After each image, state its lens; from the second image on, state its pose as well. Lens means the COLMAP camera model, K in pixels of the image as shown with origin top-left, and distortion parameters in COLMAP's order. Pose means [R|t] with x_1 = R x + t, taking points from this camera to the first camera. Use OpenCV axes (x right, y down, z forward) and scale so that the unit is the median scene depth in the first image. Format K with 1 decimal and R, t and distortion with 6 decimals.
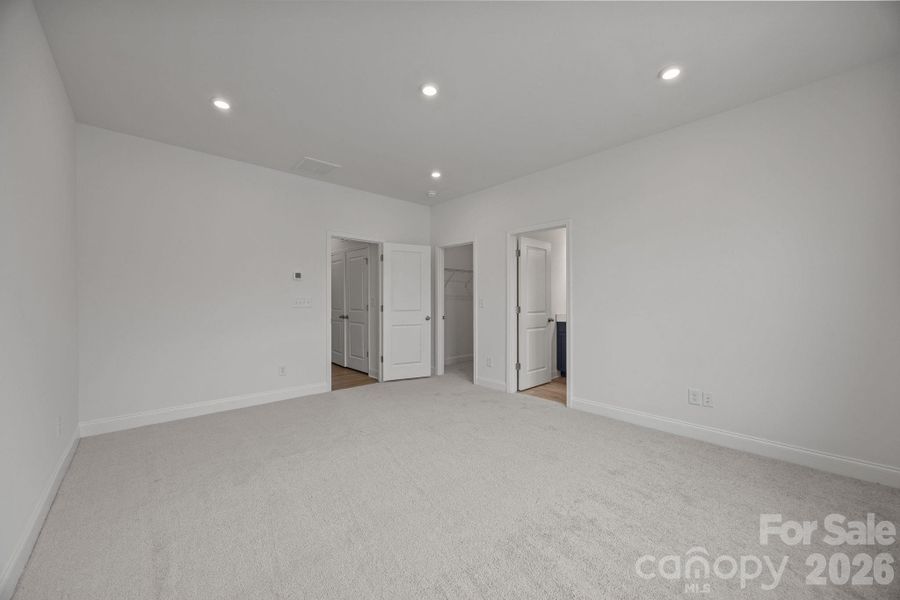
lens RADIAL K [[348.5, 0, 446.7], [0, 348.5, 297.2], [0, 0, 1]] dist [0.001226, 0.000198]
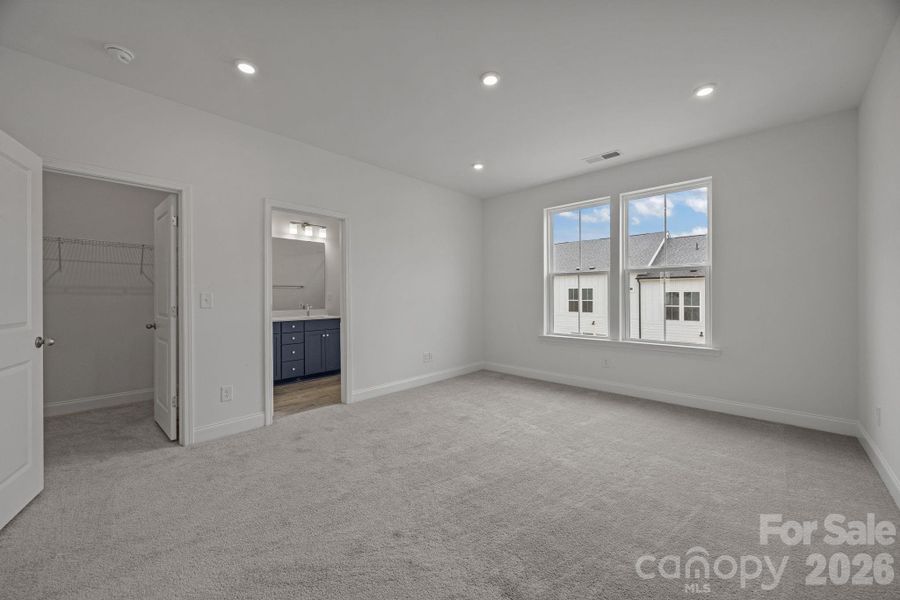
lens RADIAL K [[348.5, 0, 446.7], [0, 348.5, 297.2], [0, 0, 1]] dist [0.001226, 0.000198]
pose [[-0.108848, 0.006604, 0.994036, -0.655356], [-0.003286, 0.999970, -0.007003, 0.015868], [-0.994053, -0.004029, -0.108823, 0.801717]]
